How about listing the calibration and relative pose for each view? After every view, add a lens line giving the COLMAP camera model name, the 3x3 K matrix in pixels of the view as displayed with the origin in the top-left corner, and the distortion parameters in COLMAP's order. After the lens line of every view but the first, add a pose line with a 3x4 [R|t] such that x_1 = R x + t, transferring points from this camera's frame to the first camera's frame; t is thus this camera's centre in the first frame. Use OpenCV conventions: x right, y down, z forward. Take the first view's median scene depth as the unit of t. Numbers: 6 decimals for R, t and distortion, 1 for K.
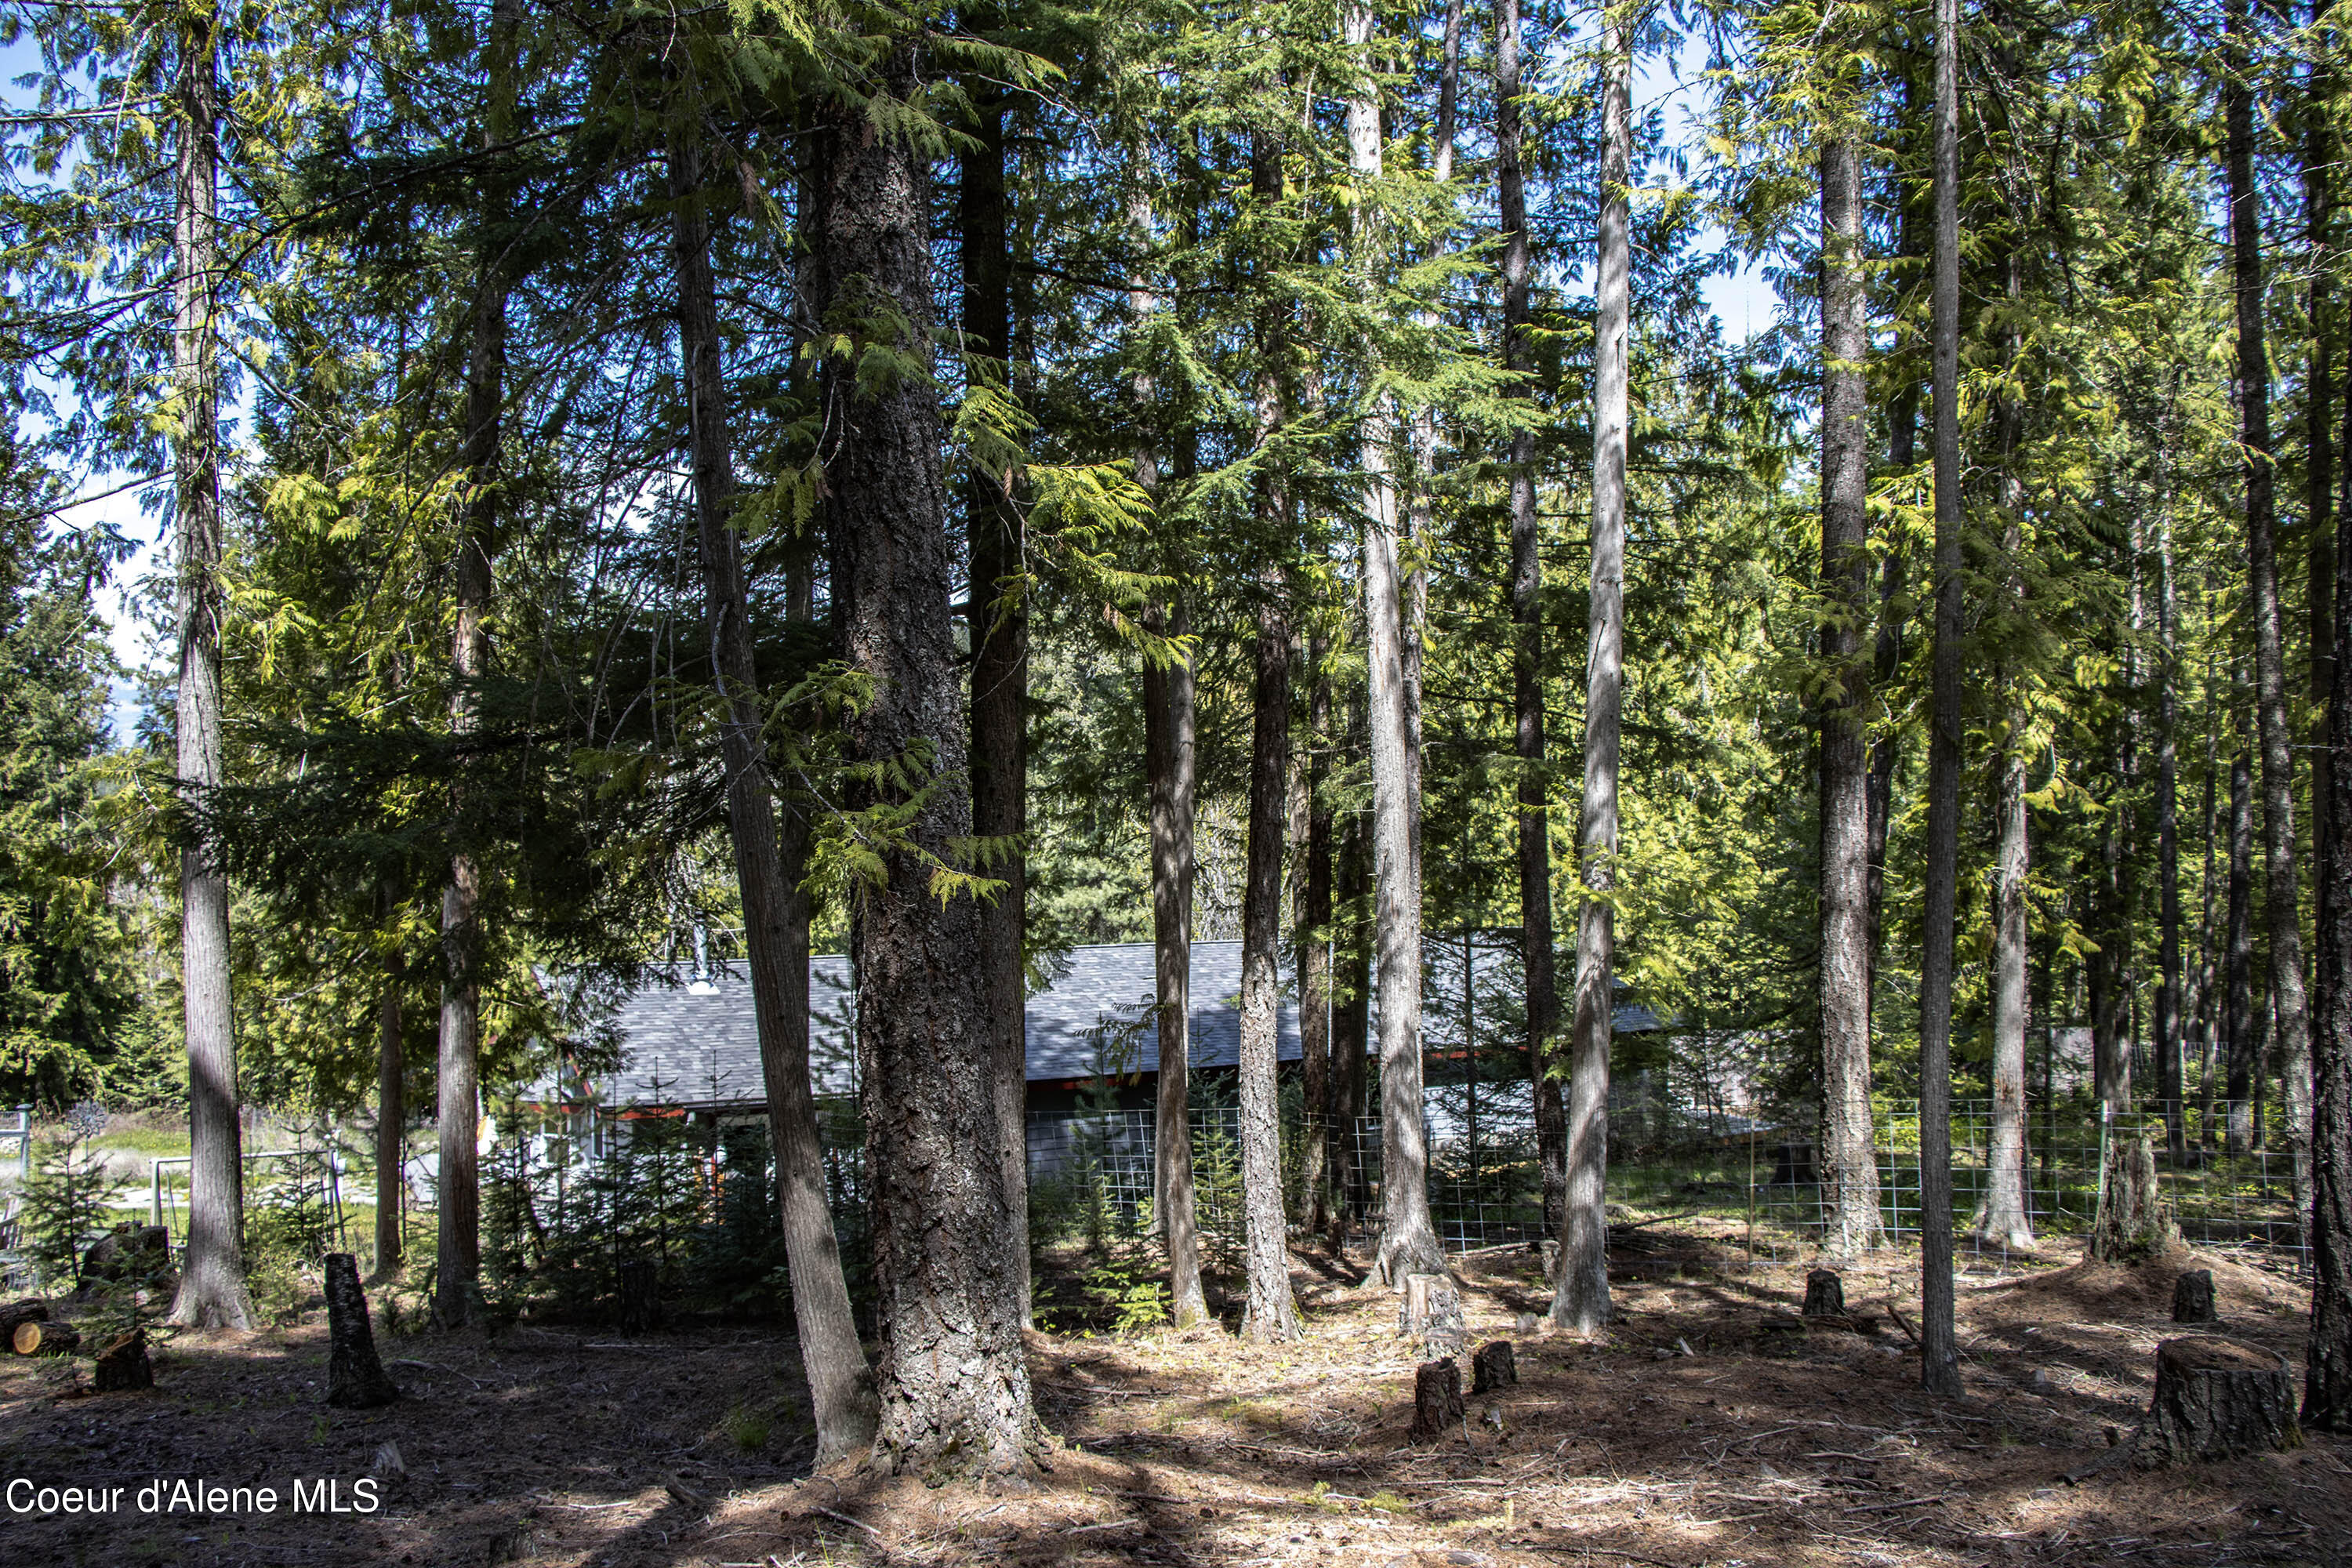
lens RADIAL K [[1956.8, 0, 1182.0], [0, 1956.8, 817.8], [0, 0, 1]] dist [-0.202016, 0.193707]
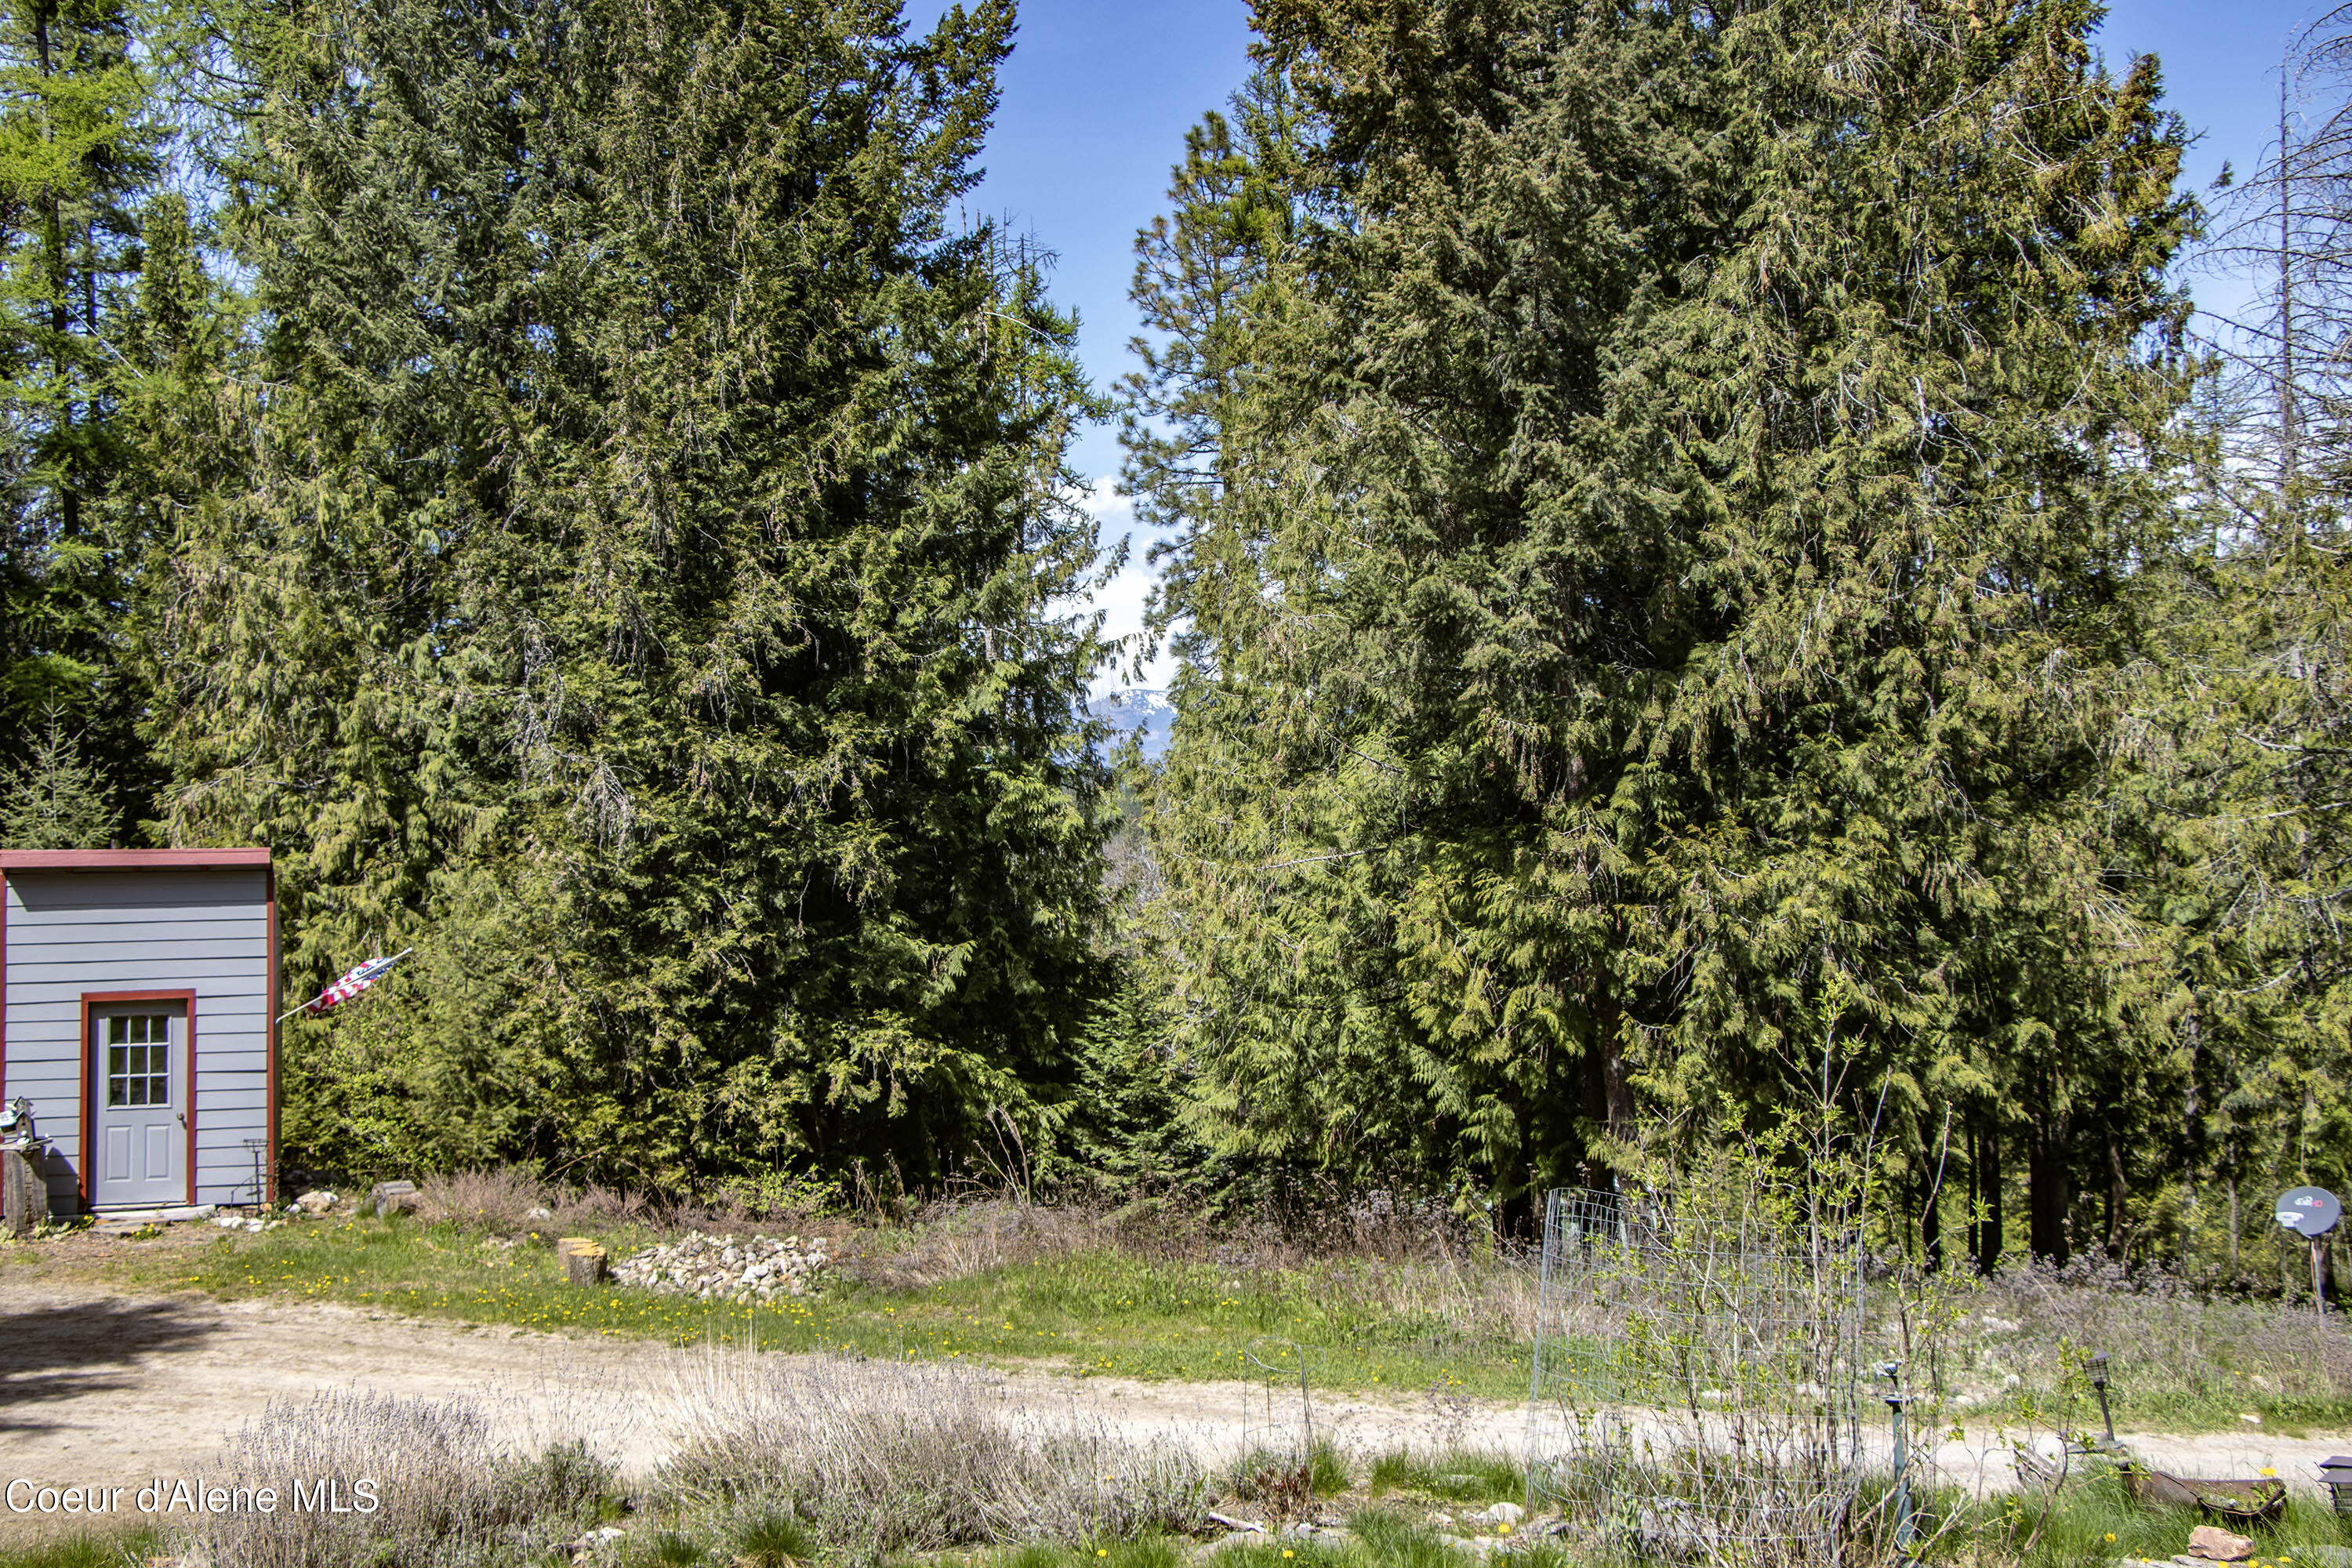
lens RADIAL K [[2604.3, 0, 1176.0], [0, 2604.3, 784.0], [0, 0, 1]] dist [0.019760, 0.022239]
pose [[0.876423, -0.035939, -0.480200, -0.236149], [0.025903, 0.999286, -0.027513, 0.071291], [0.480845, 0.011675, 0.876728, 0.444098]]
